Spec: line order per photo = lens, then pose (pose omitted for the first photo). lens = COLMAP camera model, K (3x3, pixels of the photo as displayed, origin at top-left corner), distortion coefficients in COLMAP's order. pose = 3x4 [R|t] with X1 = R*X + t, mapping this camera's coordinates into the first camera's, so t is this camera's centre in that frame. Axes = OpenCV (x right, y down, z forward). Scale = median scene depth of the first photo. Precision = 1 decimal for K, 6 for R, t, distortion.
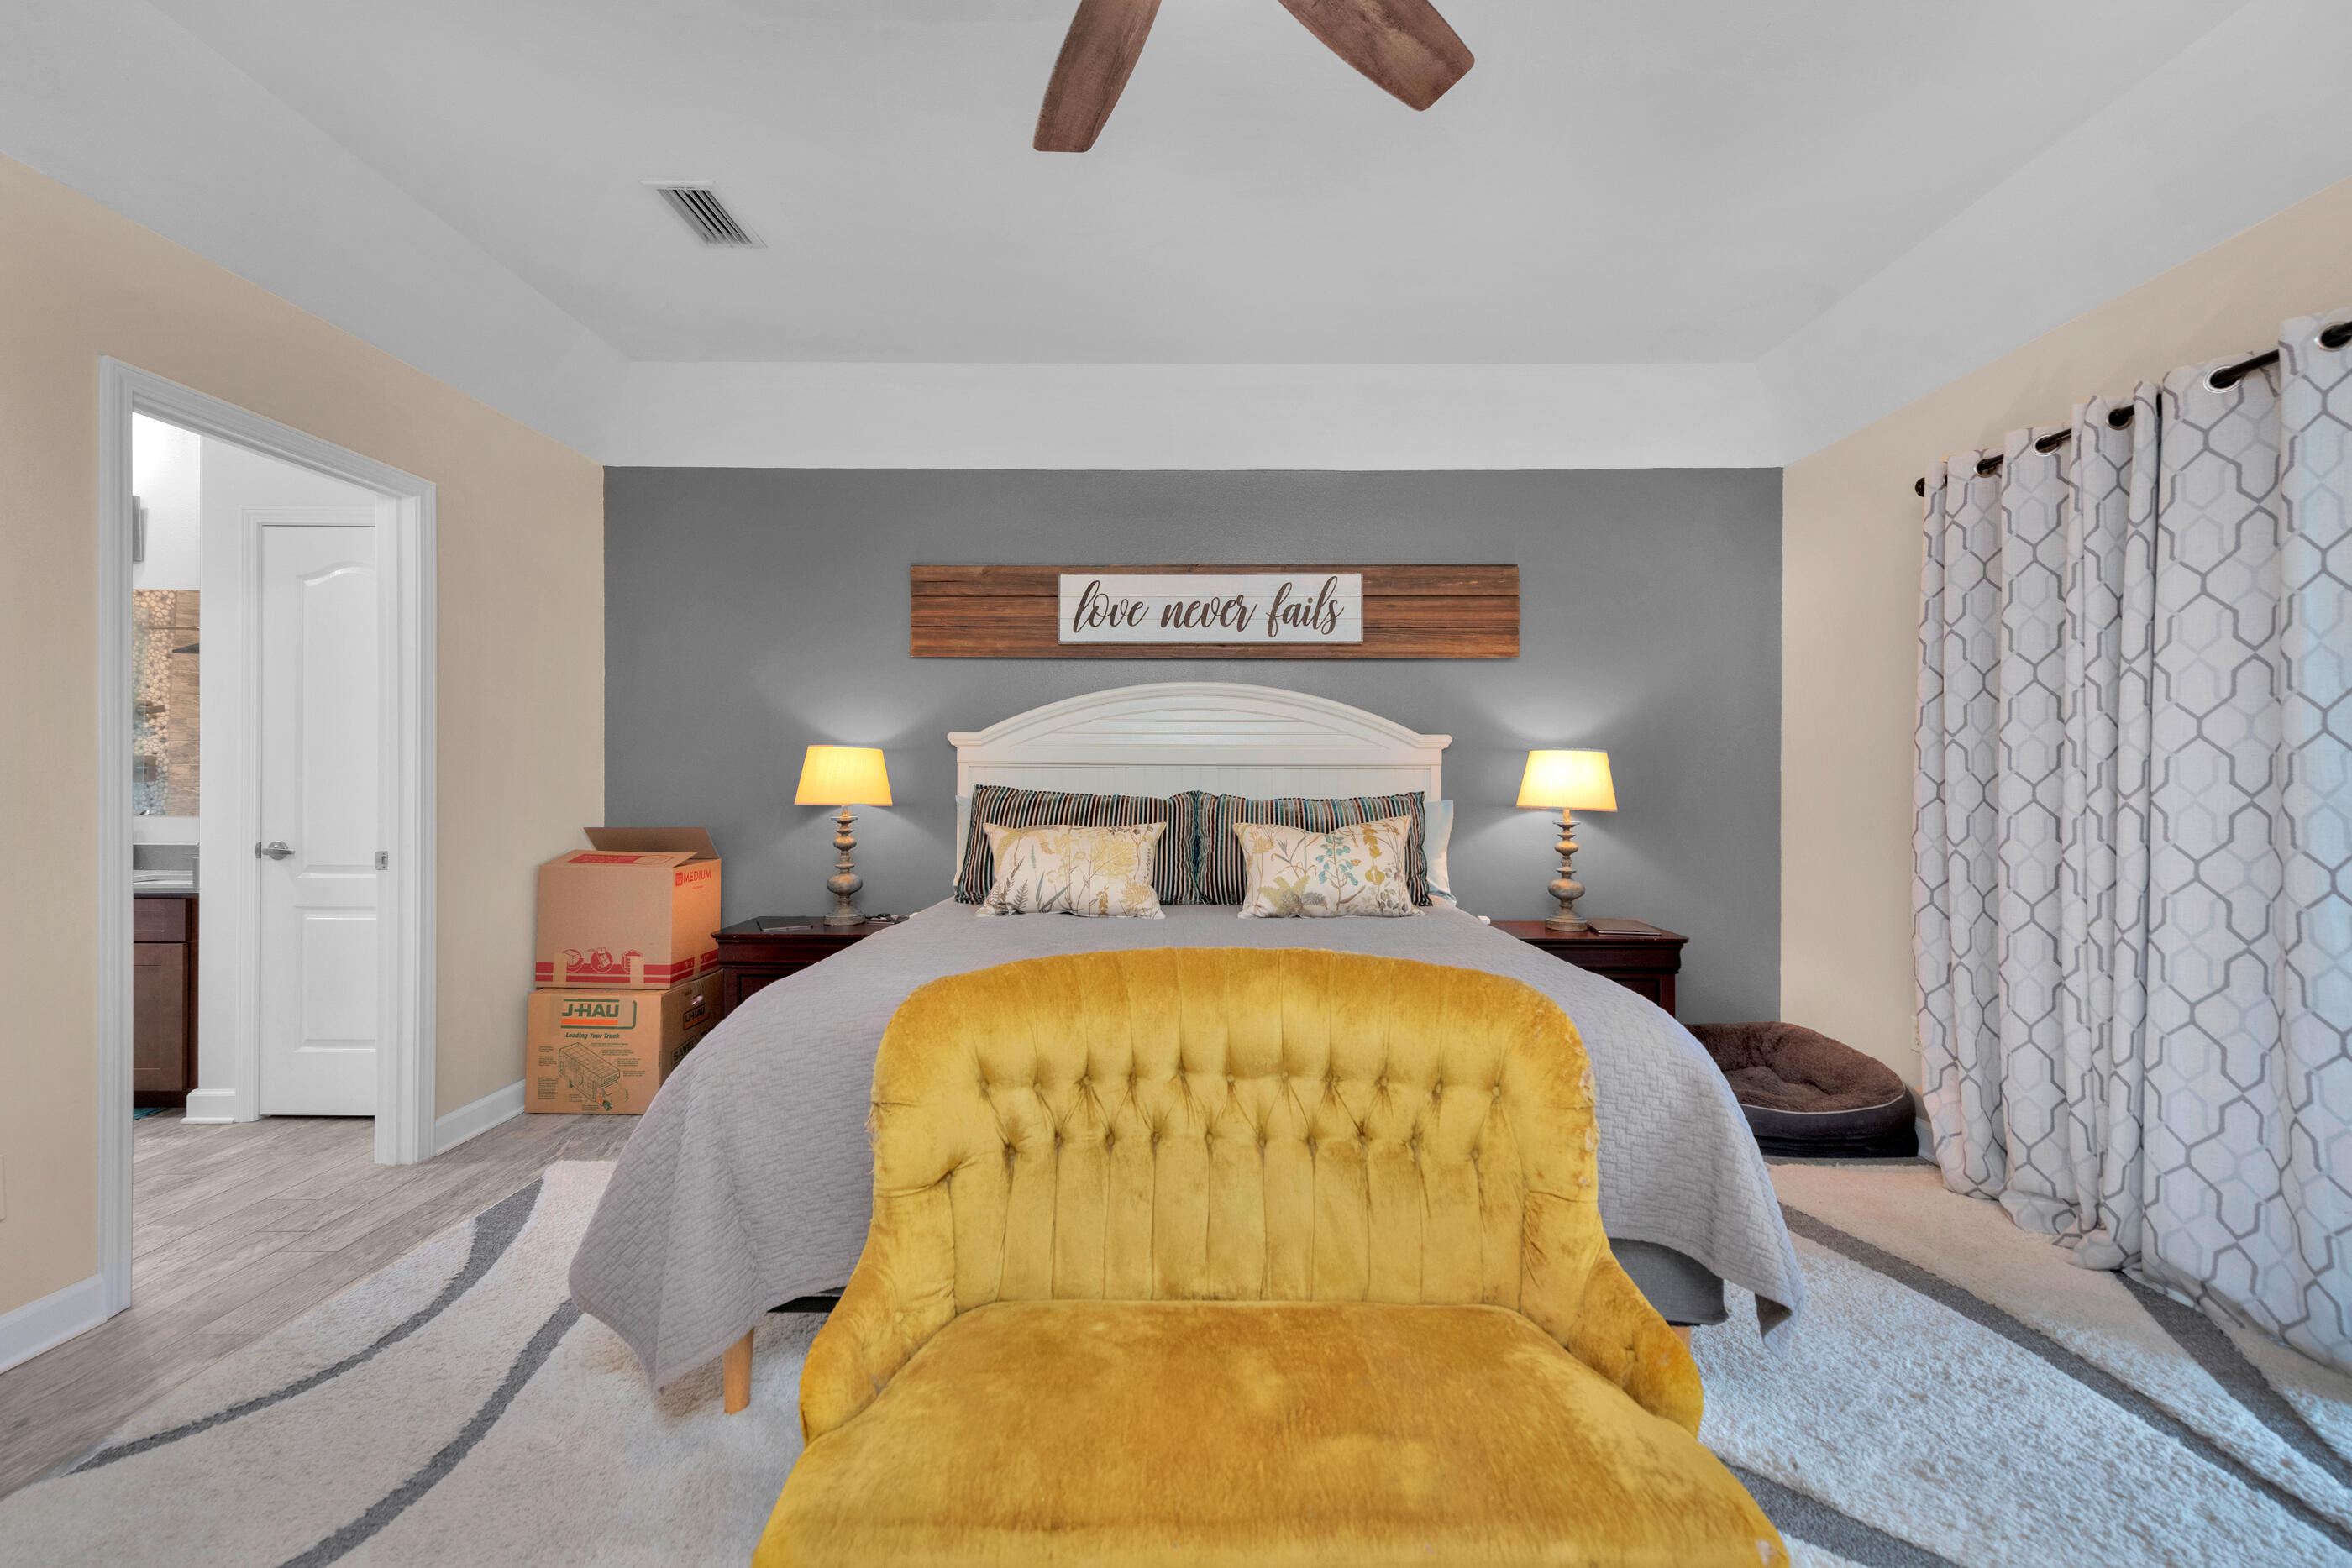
lens RADIAL K [[931.5, 0, 1170.0], [0, 931.5, 771.9], [0, 0, 1]] dist [0.011601, -0.004012]
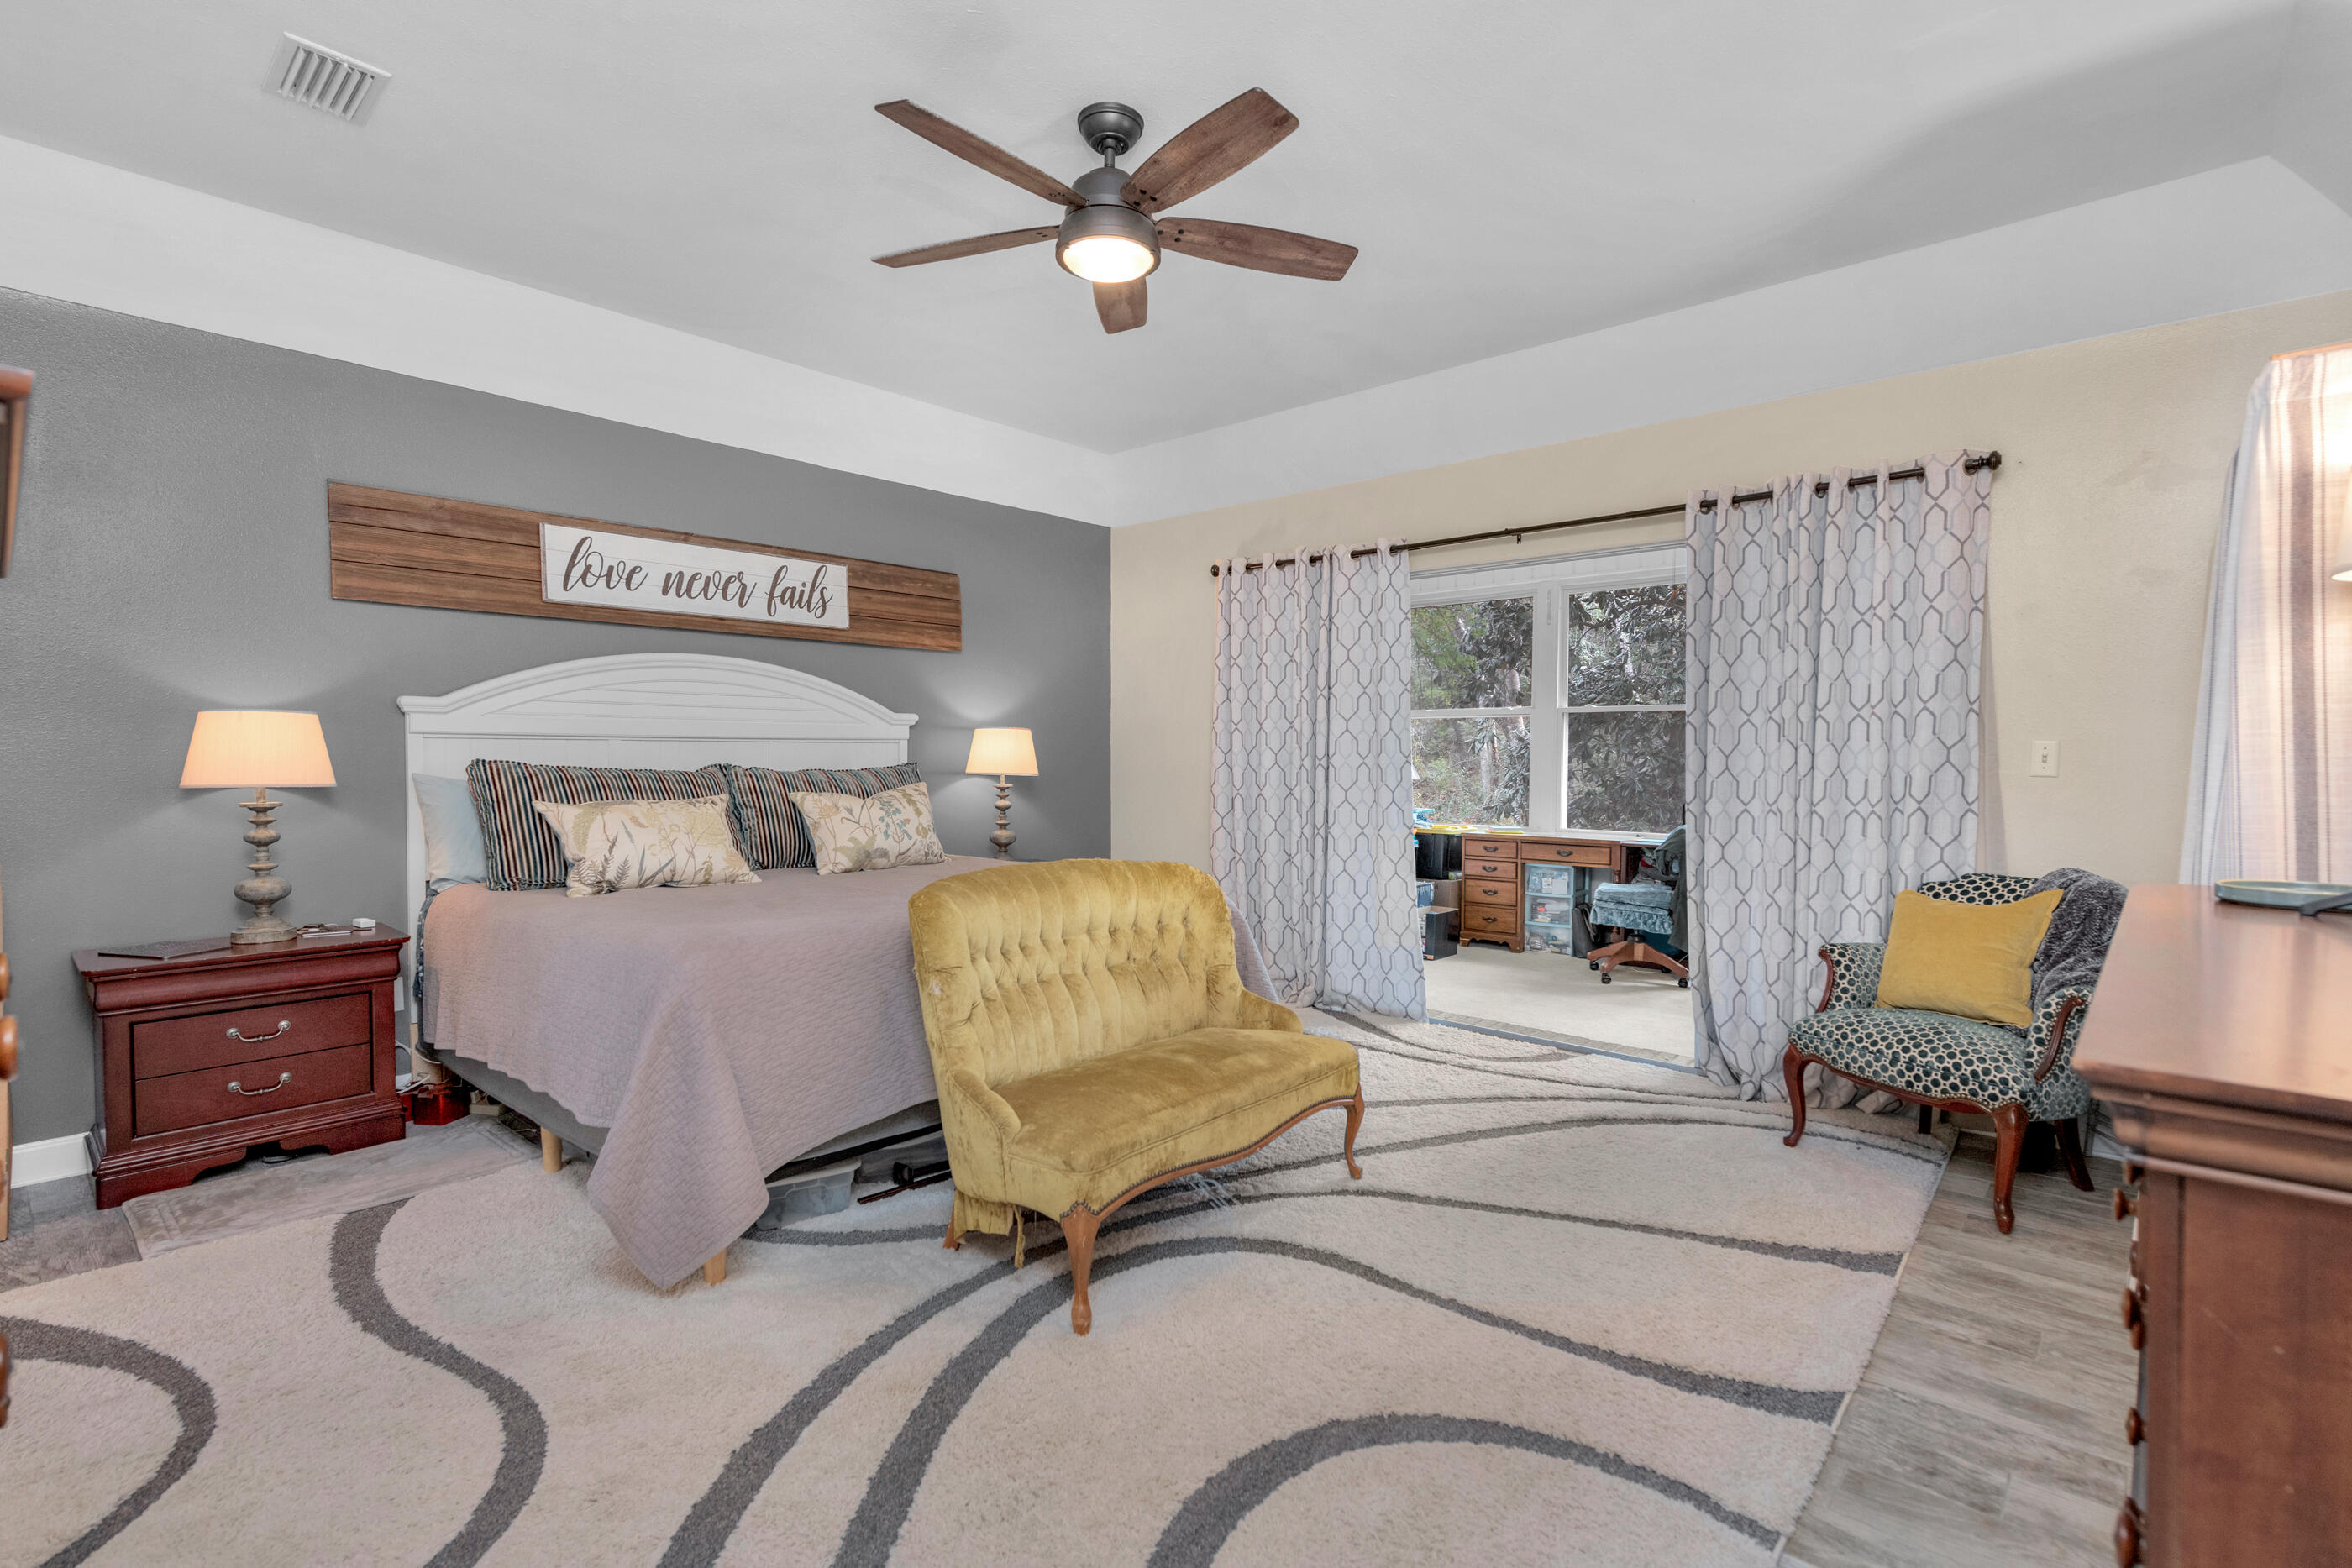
lens RADIAL K [[1106.4, 0, 1183.2], [0, 1106.4, 773.0], [0, 0, 1]] dist [0.015965, -0.006116]
pose [[0.654748, -0.017681, 0.755640, -0.533211], [-0.005266, 0.999595, 0.027953, -0.005656], [-0.755829, -0.022282, 0.654390, -0.169640]]
